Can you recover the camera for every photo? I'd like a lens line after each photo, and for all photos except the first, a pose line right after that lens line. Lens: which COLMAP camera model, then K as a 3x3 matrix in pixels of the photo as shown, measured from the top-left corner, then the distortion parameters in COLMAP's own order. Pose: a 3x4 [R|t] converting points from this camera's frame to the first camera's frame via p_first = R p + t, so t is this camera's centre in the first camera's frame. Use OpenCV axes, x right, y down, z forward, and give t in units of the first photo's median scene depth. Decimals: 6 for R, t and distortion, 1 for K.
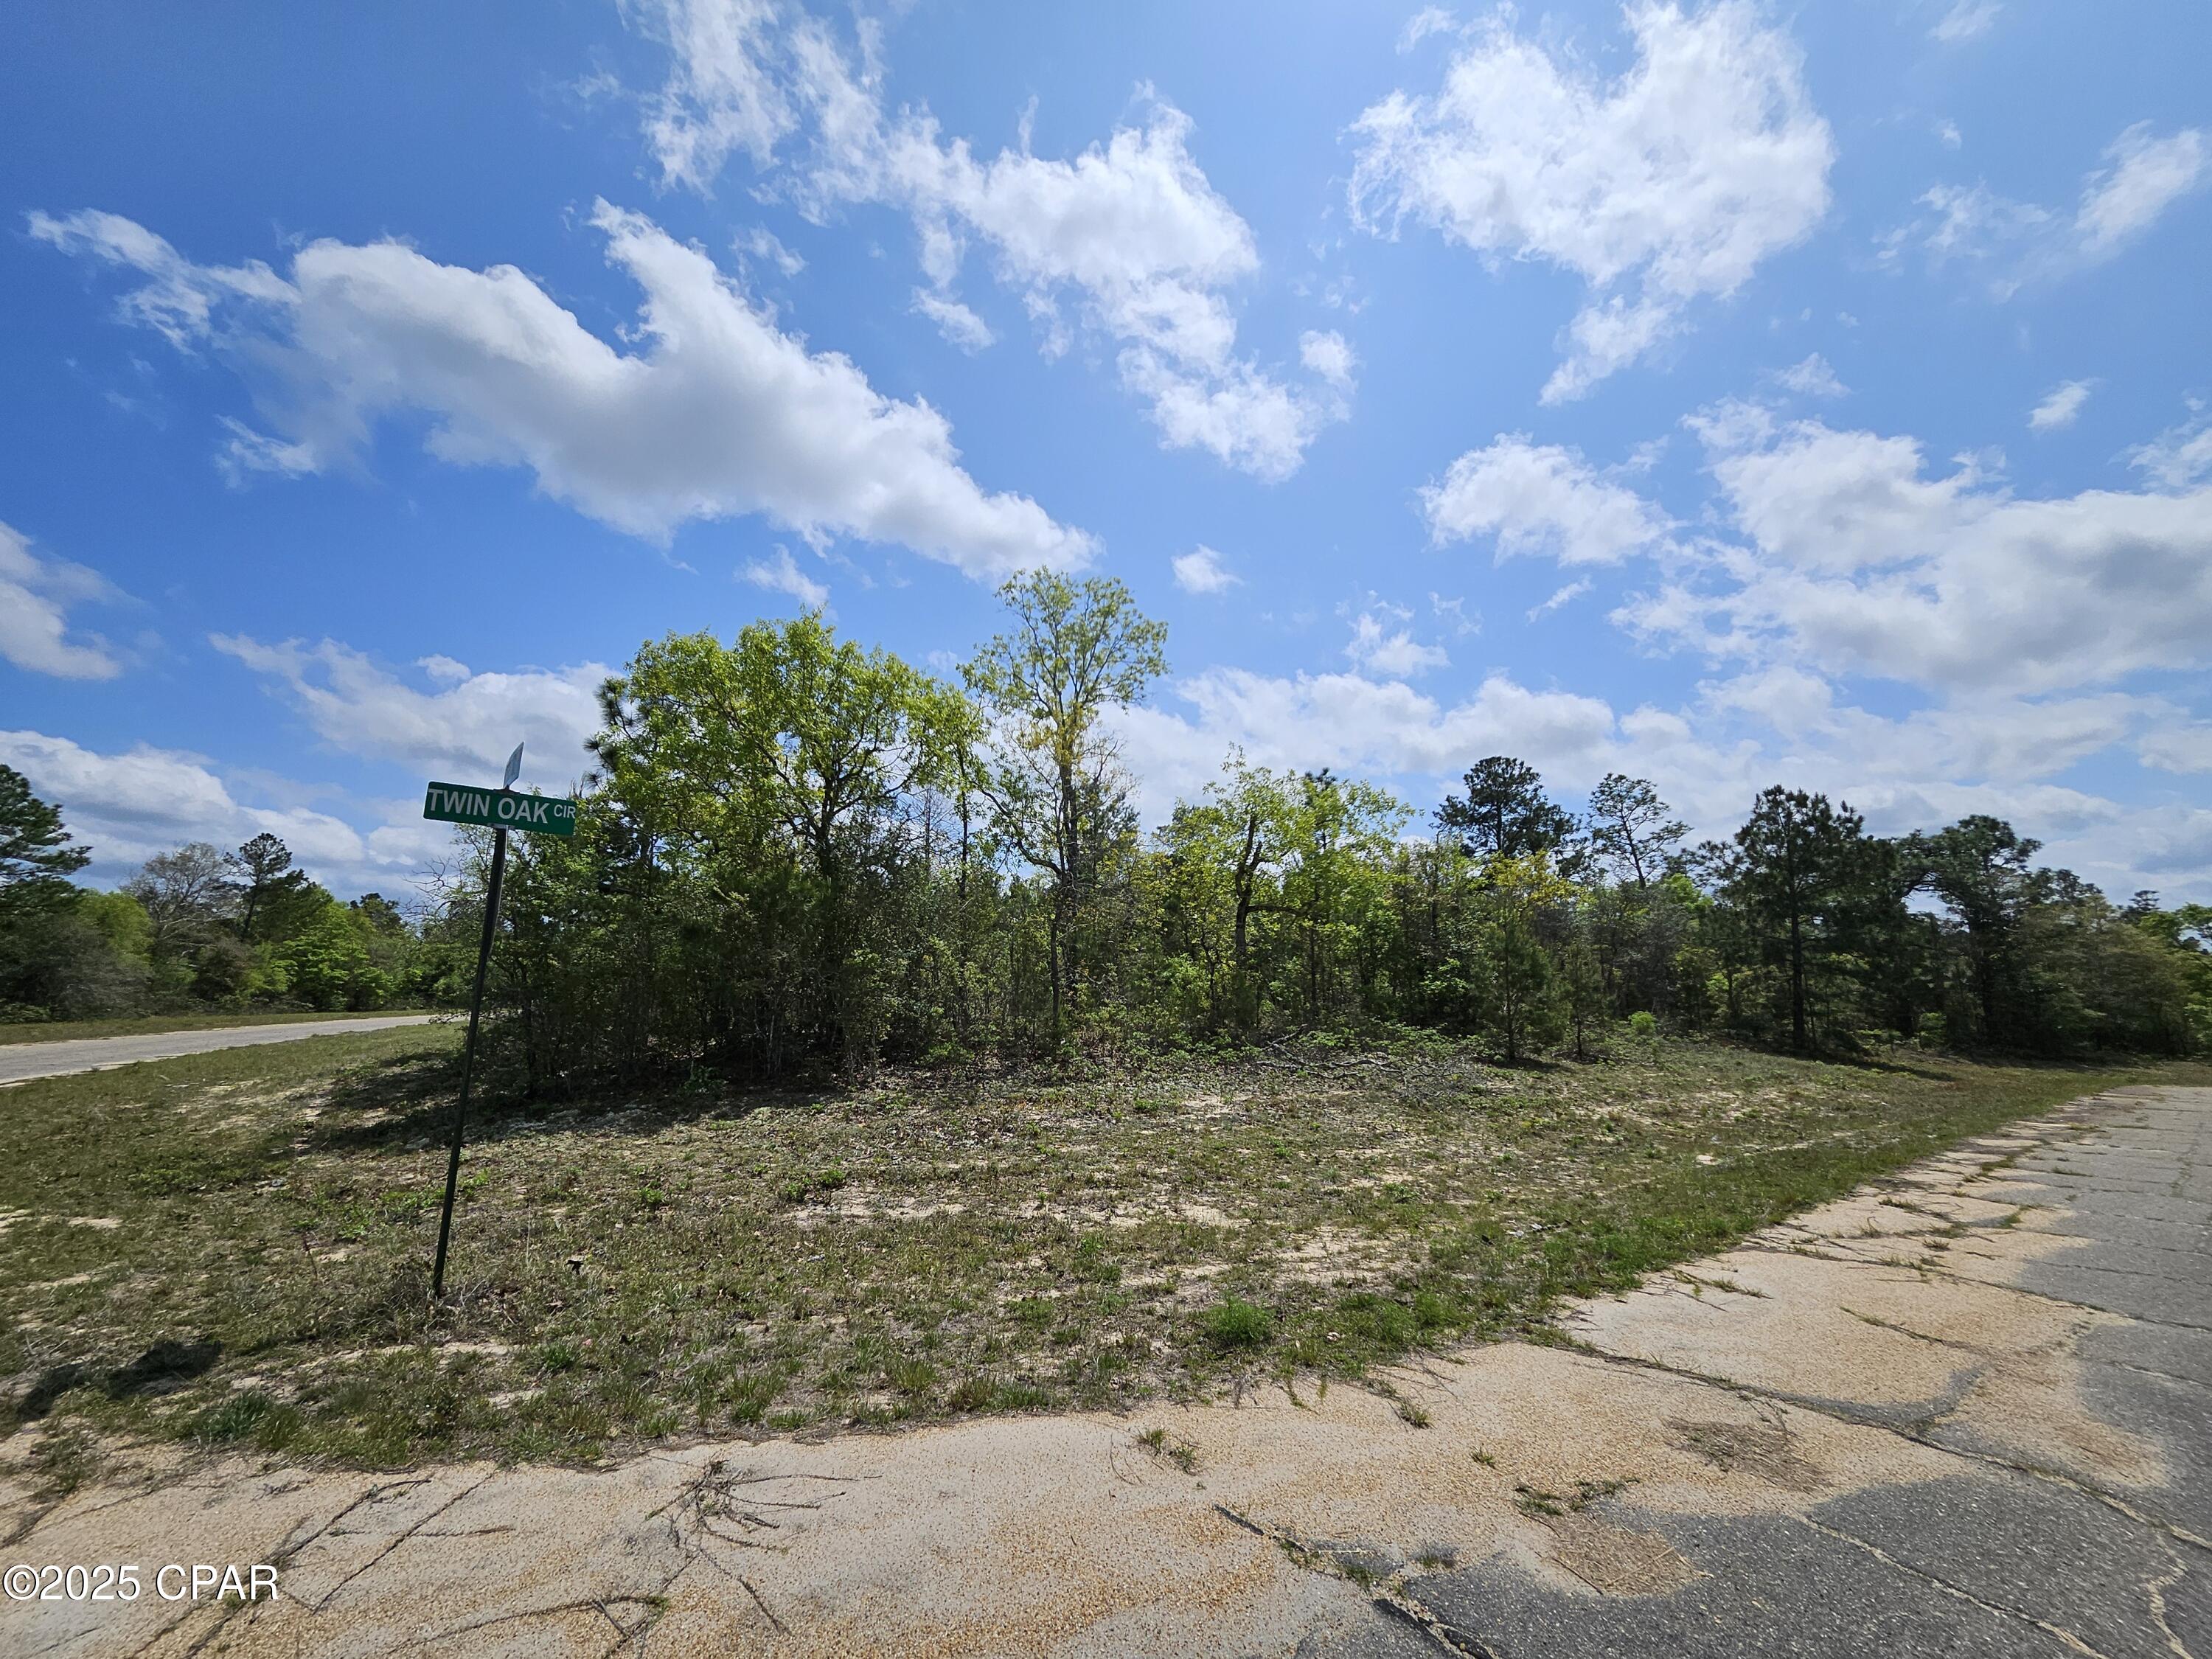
lens RADIAL K [[886.7, 0, 1106.0], [0, 886.7, 829.5], [0, 0, 1]] dist [0.000371, 0.000939]
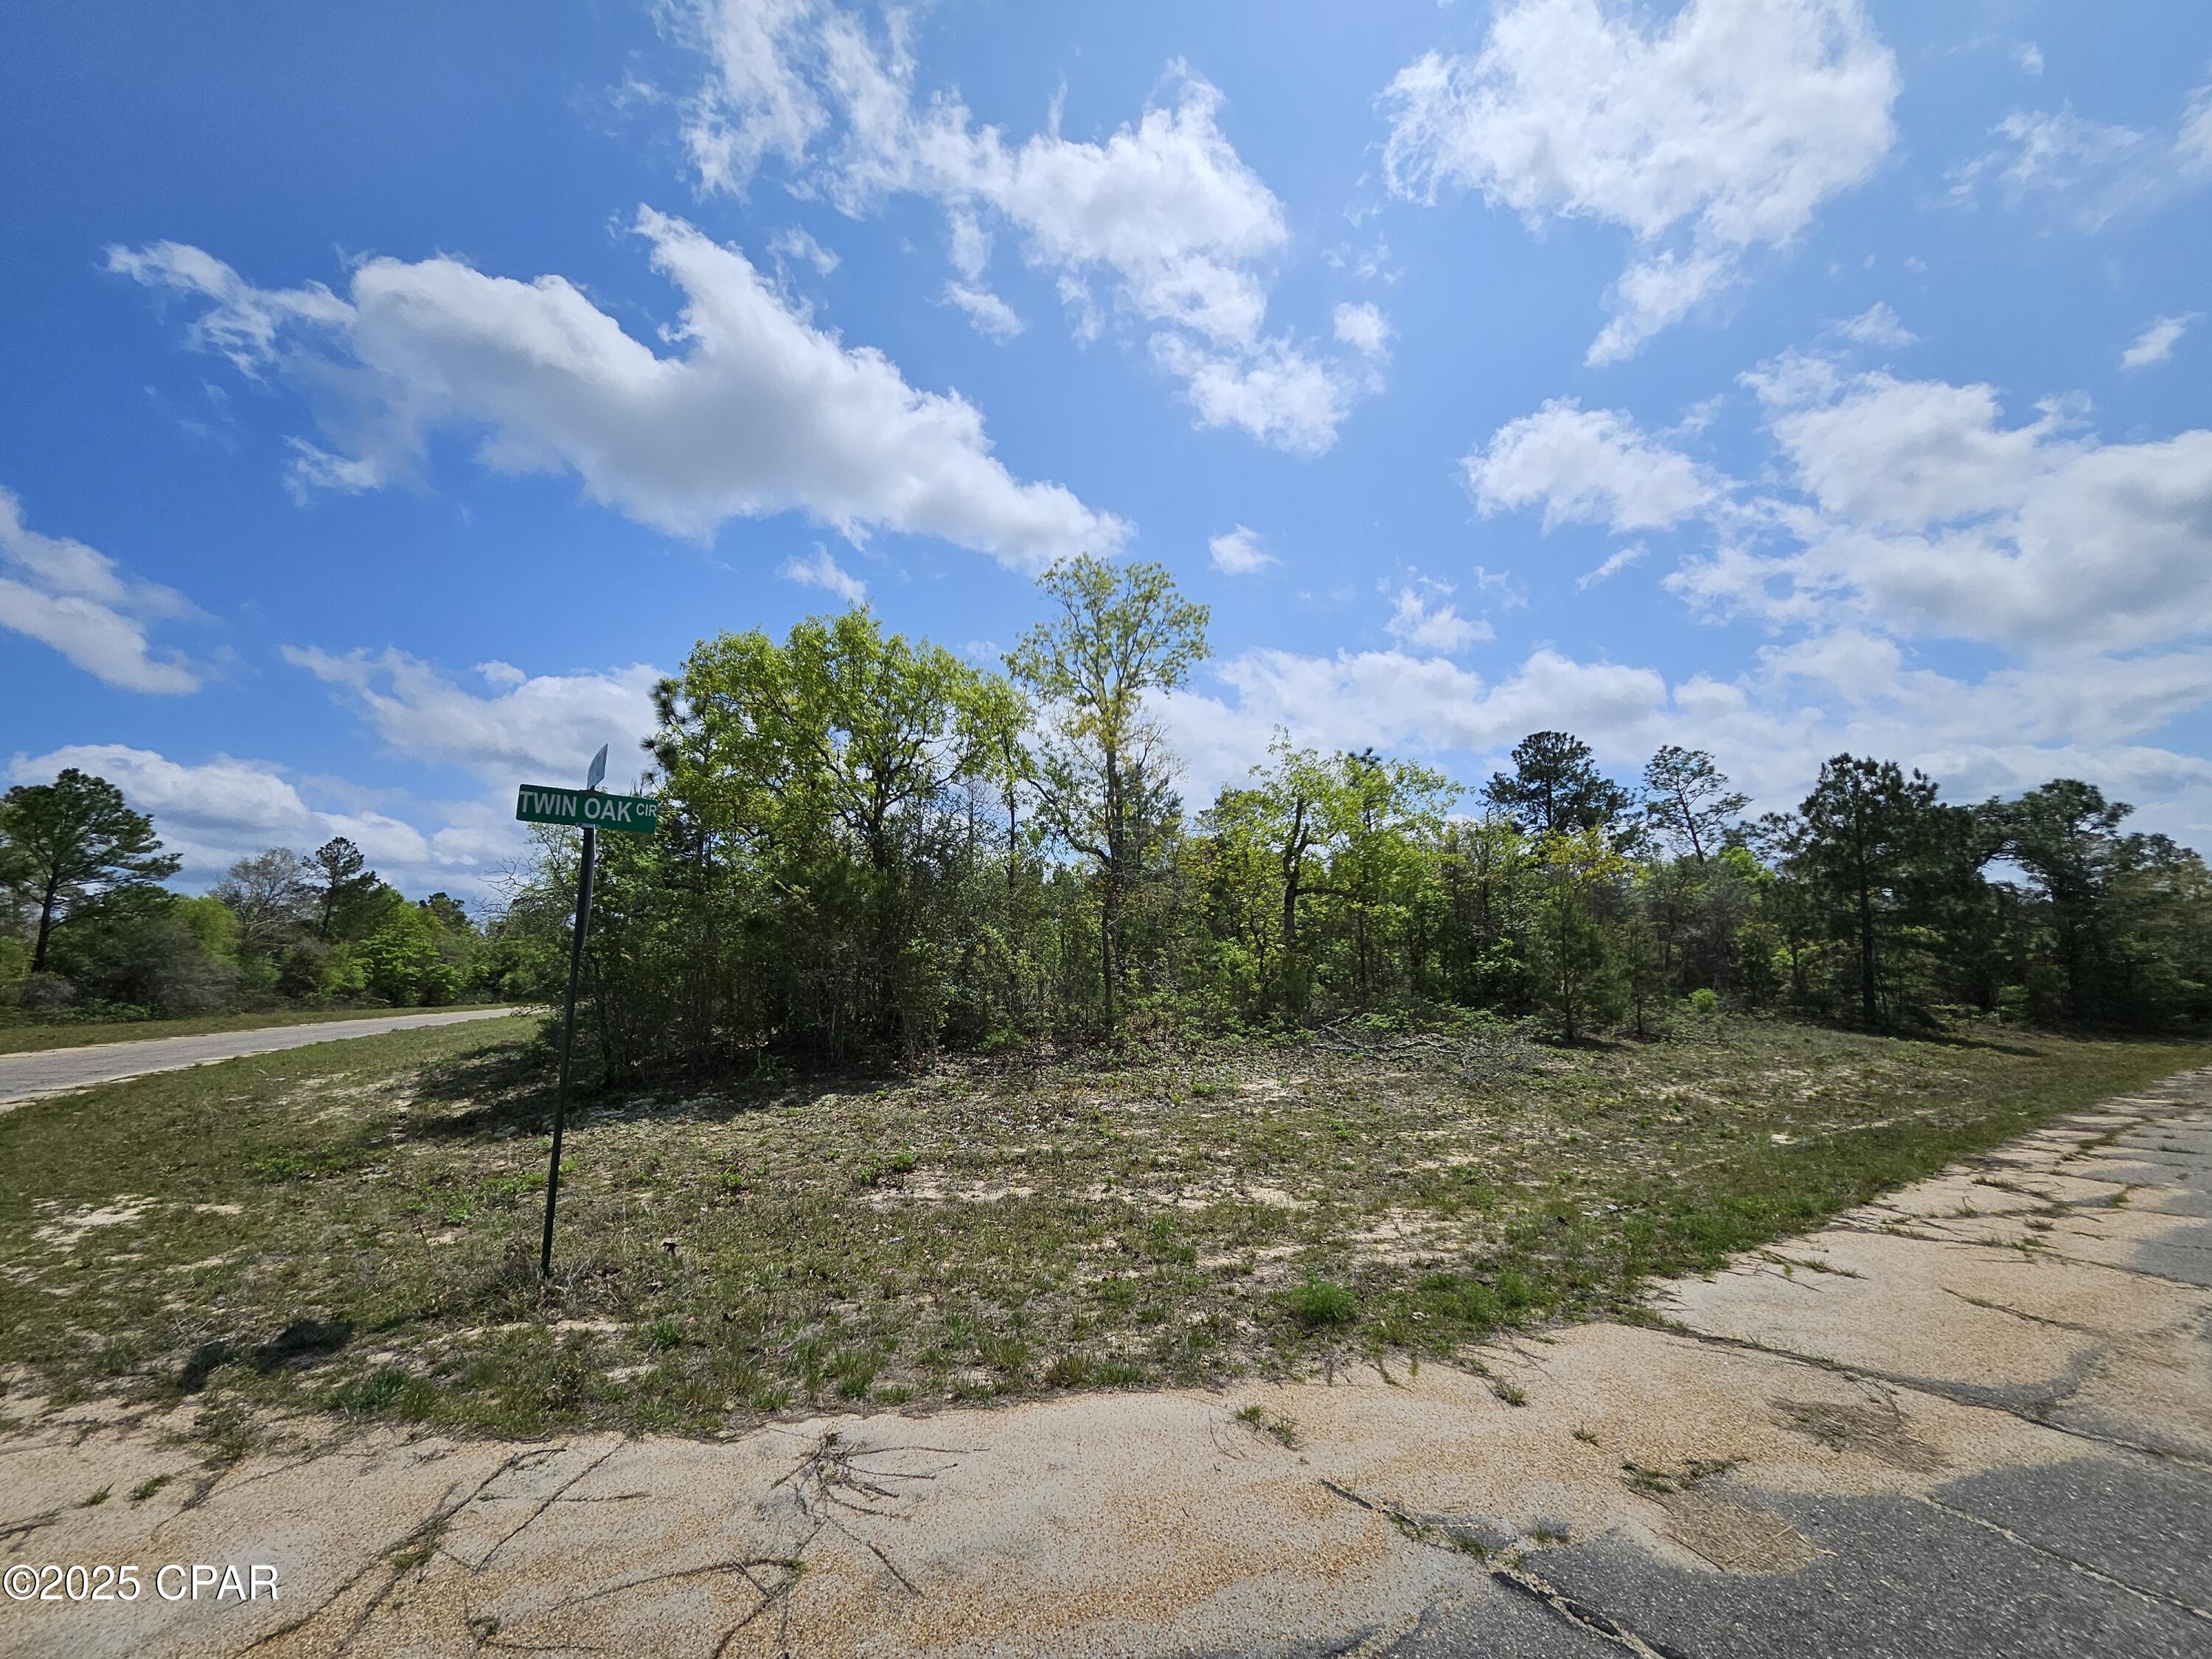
lens RADIAL K [[886.9, 0, 1106.0], [0, 886.9, 829.5], [0, 0, 1]] dist [-0.000099, 0.002114]
pose [[0.998806, -0.022259, -0.043479, -0.008571], [0.022943, 0.999620, 0.015301, -0.000307], [0.043122, -0.016280, 0.998937, -0.001647]]
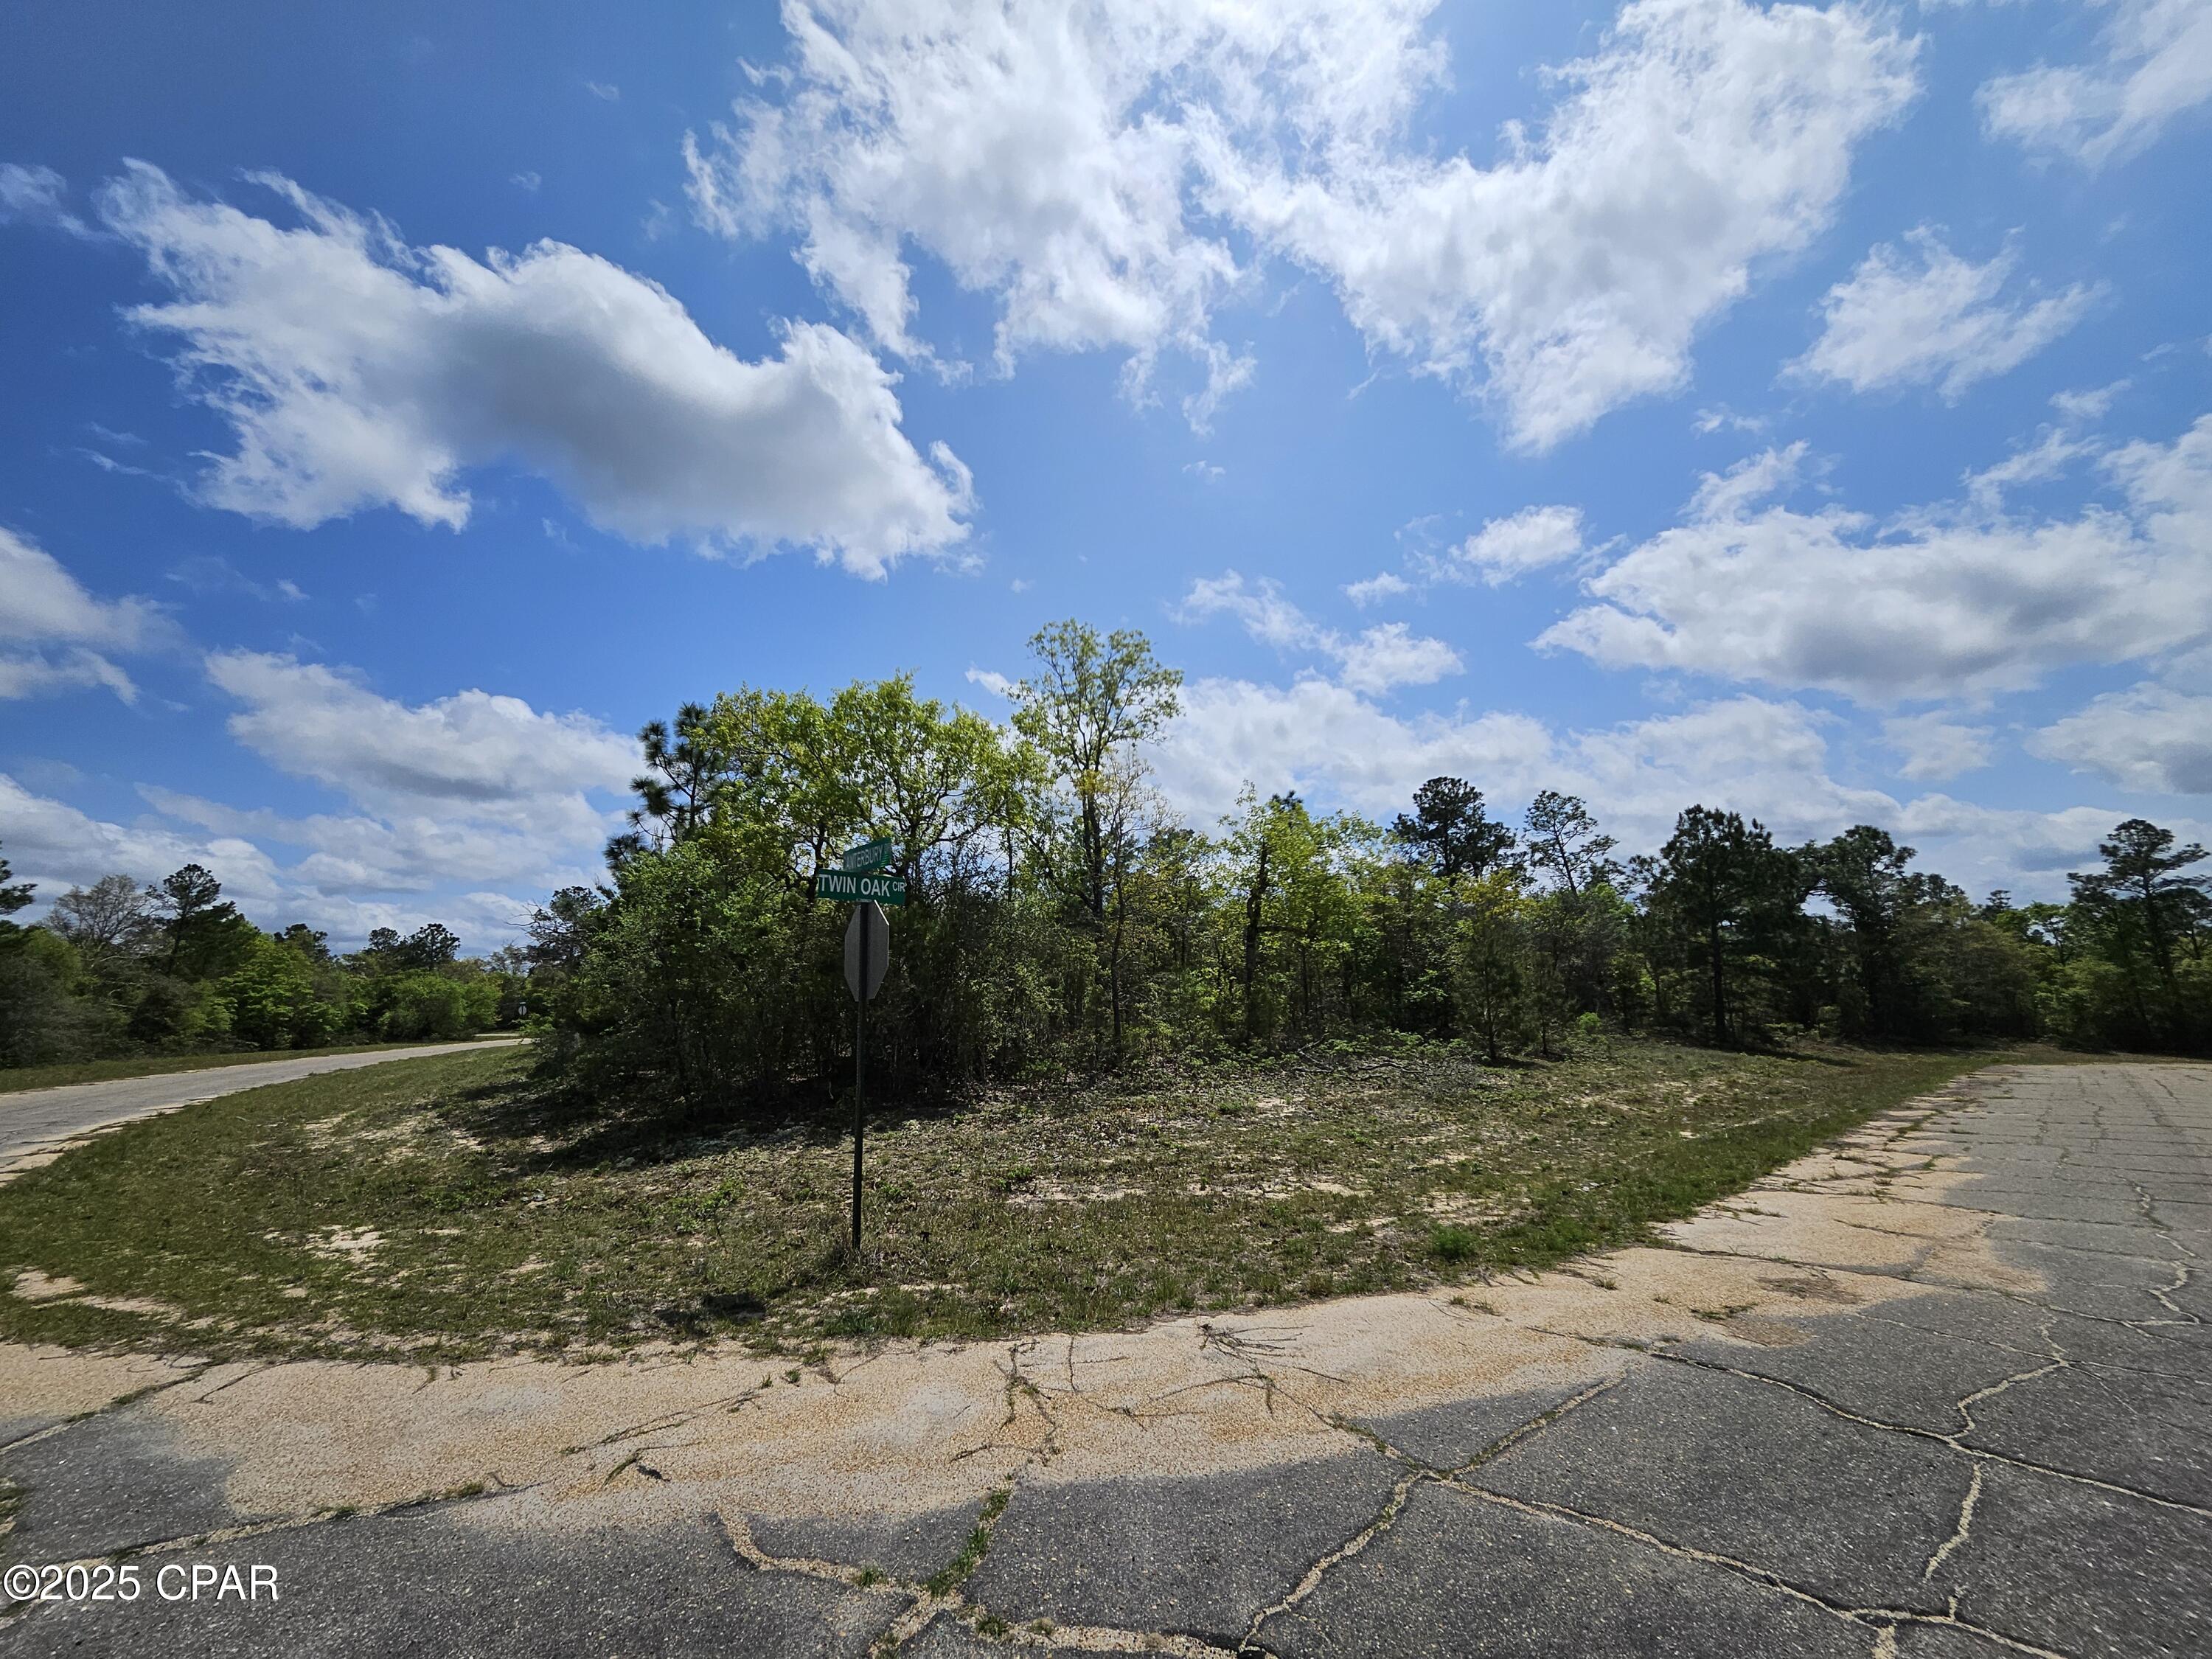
lens RADIAL K [[892.5, 0, 1106.0], [0, 892.5, 829.5], [0, 0, 1]] dist [0.000953, -0.000538]
pose [[0.996787, -0.011341, 0.079290, -0.110074], [0.012391, 0.999842, -0.012752, -0.022042], [-0.079133, 0.013694, 0.996770, -0.086554]]
